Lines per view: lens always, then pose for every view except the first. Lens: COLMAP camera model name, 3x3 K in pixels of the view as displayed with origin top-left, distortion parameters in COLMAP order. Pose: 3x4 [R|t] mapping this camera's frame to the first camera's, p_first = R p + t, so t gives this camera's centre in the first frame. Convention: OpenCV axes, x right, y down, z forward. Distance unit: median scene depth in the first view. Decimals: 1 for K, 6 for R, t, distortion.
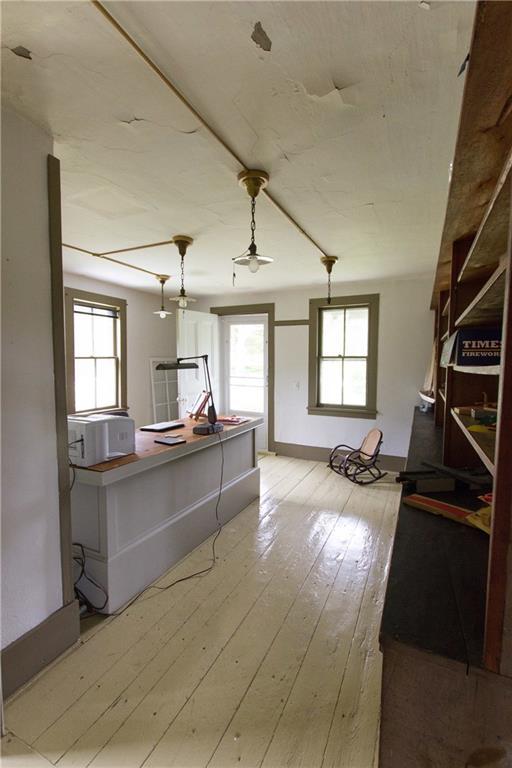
lens RADIAL K [[348.2, 0, 259.3], [0, 348.2, 381.7], [0, 0, 1]] dist [0.002344, 0.000370]
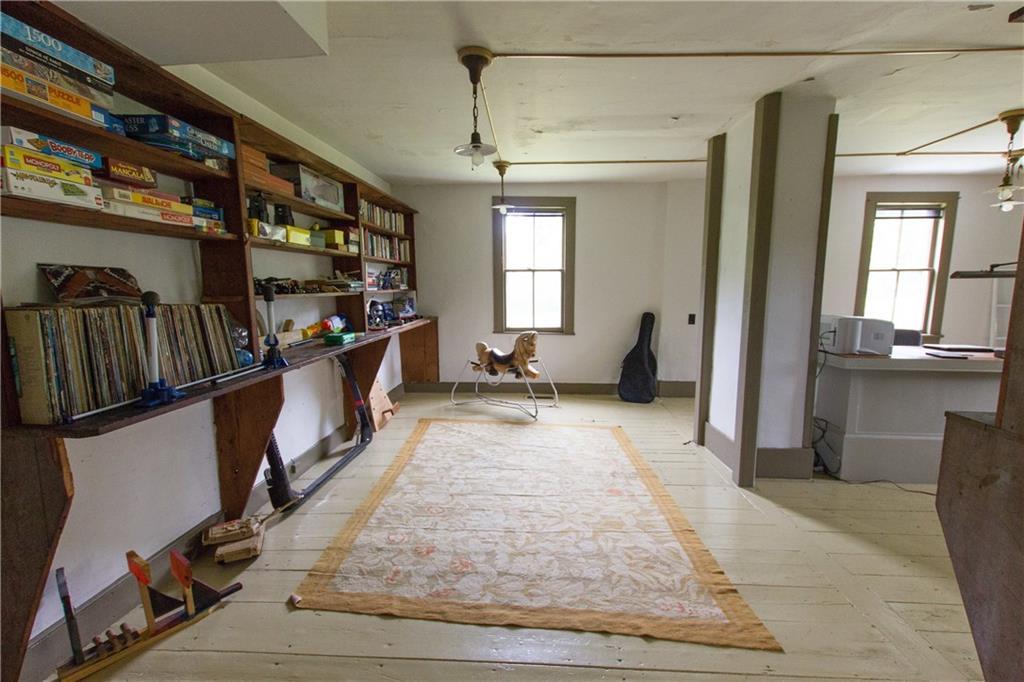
lens RADIAL K [[464.2, 0, 515.7], [0, 464.2, 347.8], [0, 0, 1]] dist [0.002344, 0.000370]
pose [[0.368647, 0.125879, -0.921007, 0.408772], [-0.055431, 0.992002, 0.113396, 0.068077], [0.927915, 0.009249, 0.372677, -0.454344]]
